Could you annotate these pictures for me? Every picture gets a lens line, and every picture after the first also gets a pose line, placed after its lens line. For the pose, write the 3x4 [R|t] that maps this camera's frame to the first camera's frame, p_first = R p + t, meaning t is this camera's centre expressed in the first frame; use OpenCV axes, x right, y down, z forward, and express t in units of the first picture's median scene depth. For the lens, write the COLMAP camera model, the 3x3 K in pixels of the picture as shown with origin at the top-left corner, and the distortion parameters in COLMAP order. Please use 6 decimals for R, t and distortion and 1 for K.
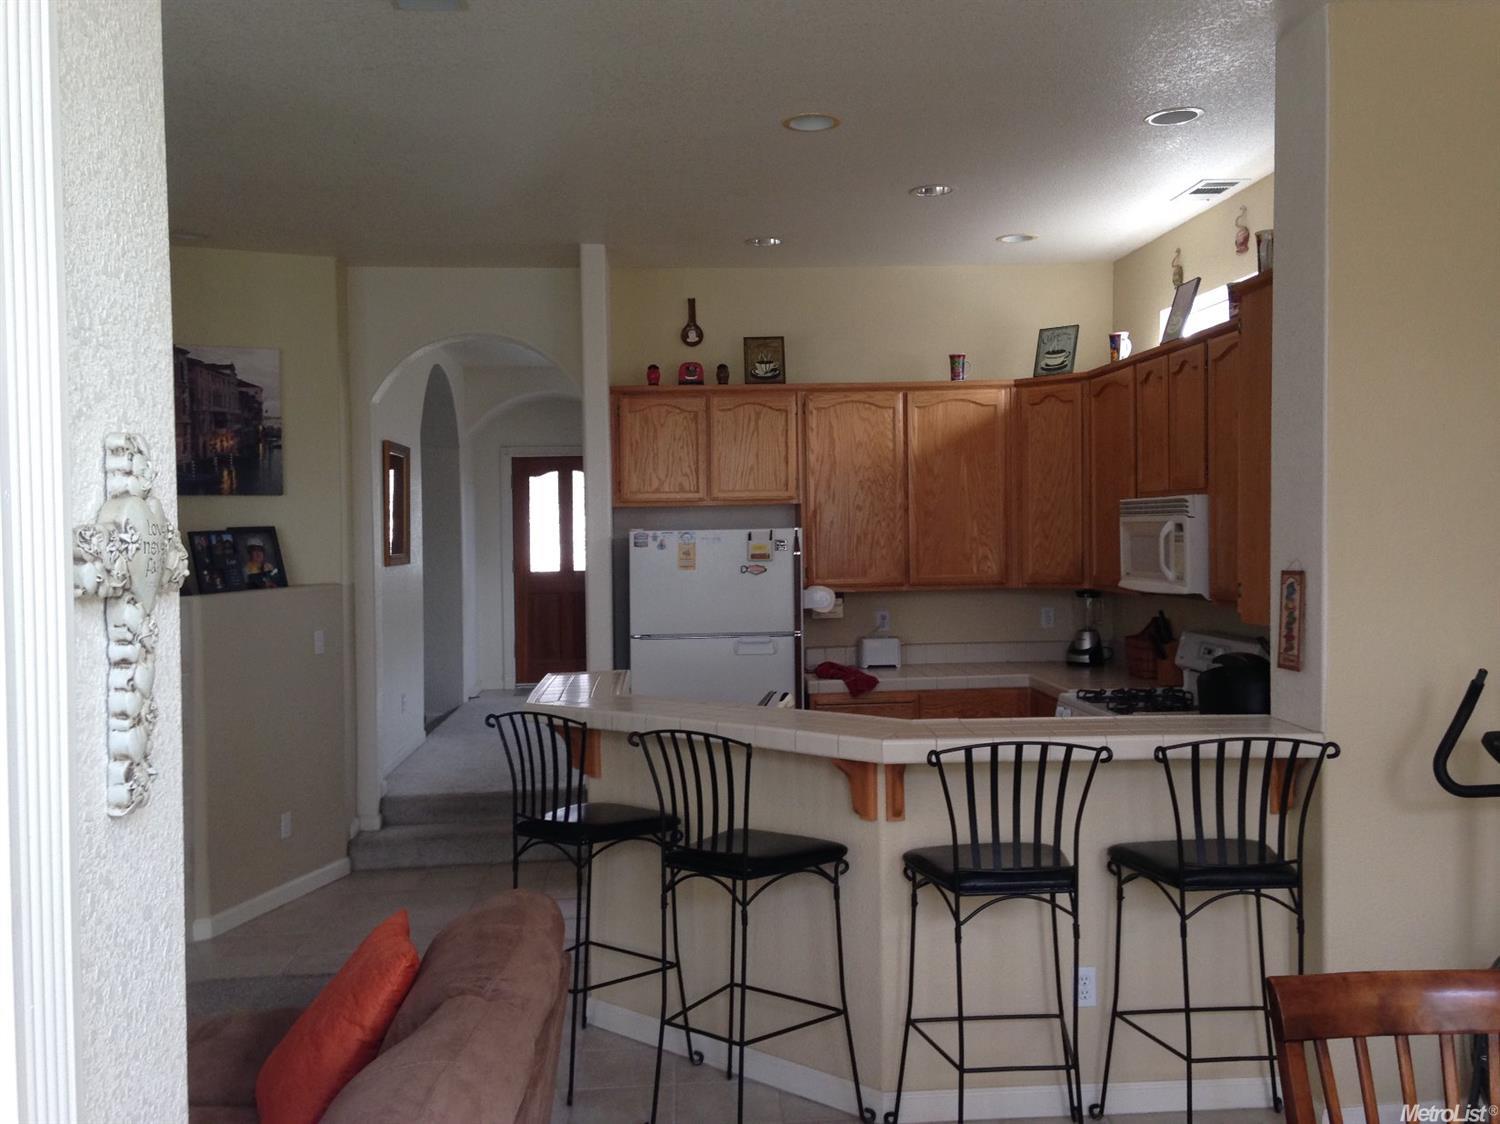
lens RADIAL K [[1363.5, 0, 758.4], [0, 1363.5, 568.0], [0, 0, 1]] dist [0.206141, -0.290479]
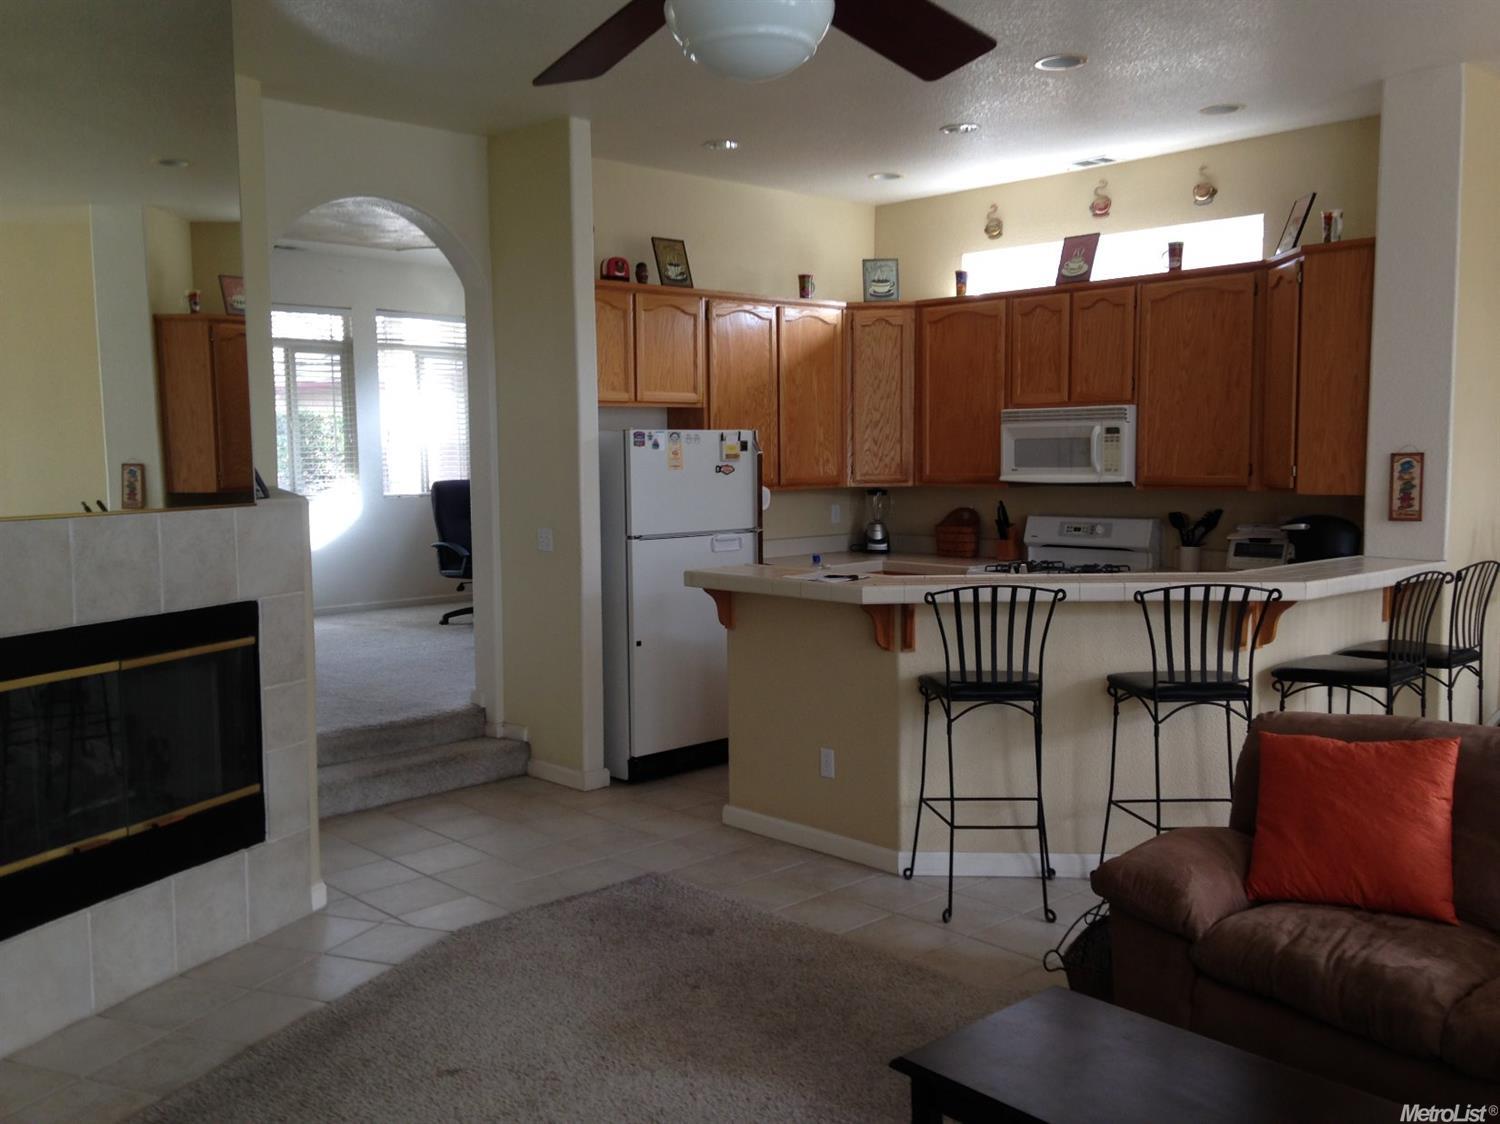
lens RADIAL K [[1363.5, 0, 758.4], [0, 1363.5, 568.0], [0, 0, 1]] dist [0.206141, -0.290479]
pose [[0.766656, -0.047320, 0.640312, -0.653492], [0.013964, 0.998273, 0.057055, 0.017343], [-0.641907, -0.034800, 0.765993, 0.186496]]
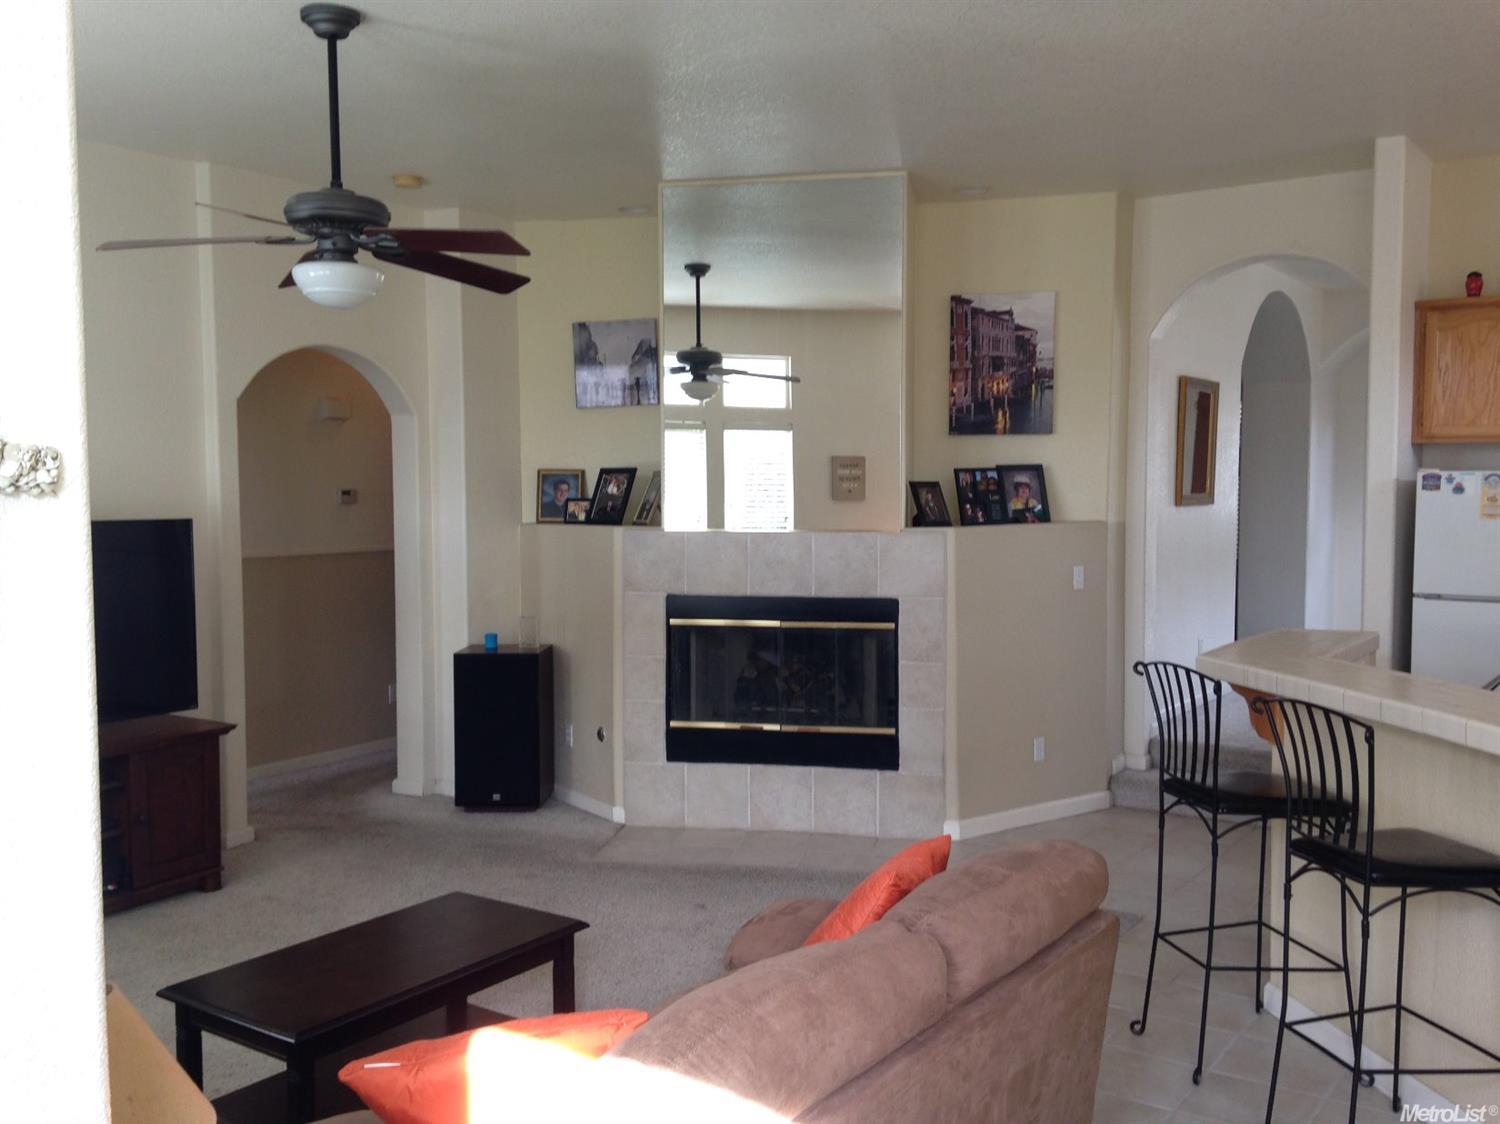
lens RADIAL K [[1363.5, 0, 758.4], [0, 1363.5, 568.0], [0, 0, 1]] dist [0.206141, -0.290479]
pose [[0.789871, 0.057702, -0.610552, 0.119818], [-0.031082, 0.998051, 0.054113, -0.001501], [0.612484, -0.023765, 0.790125, 0.053847]]
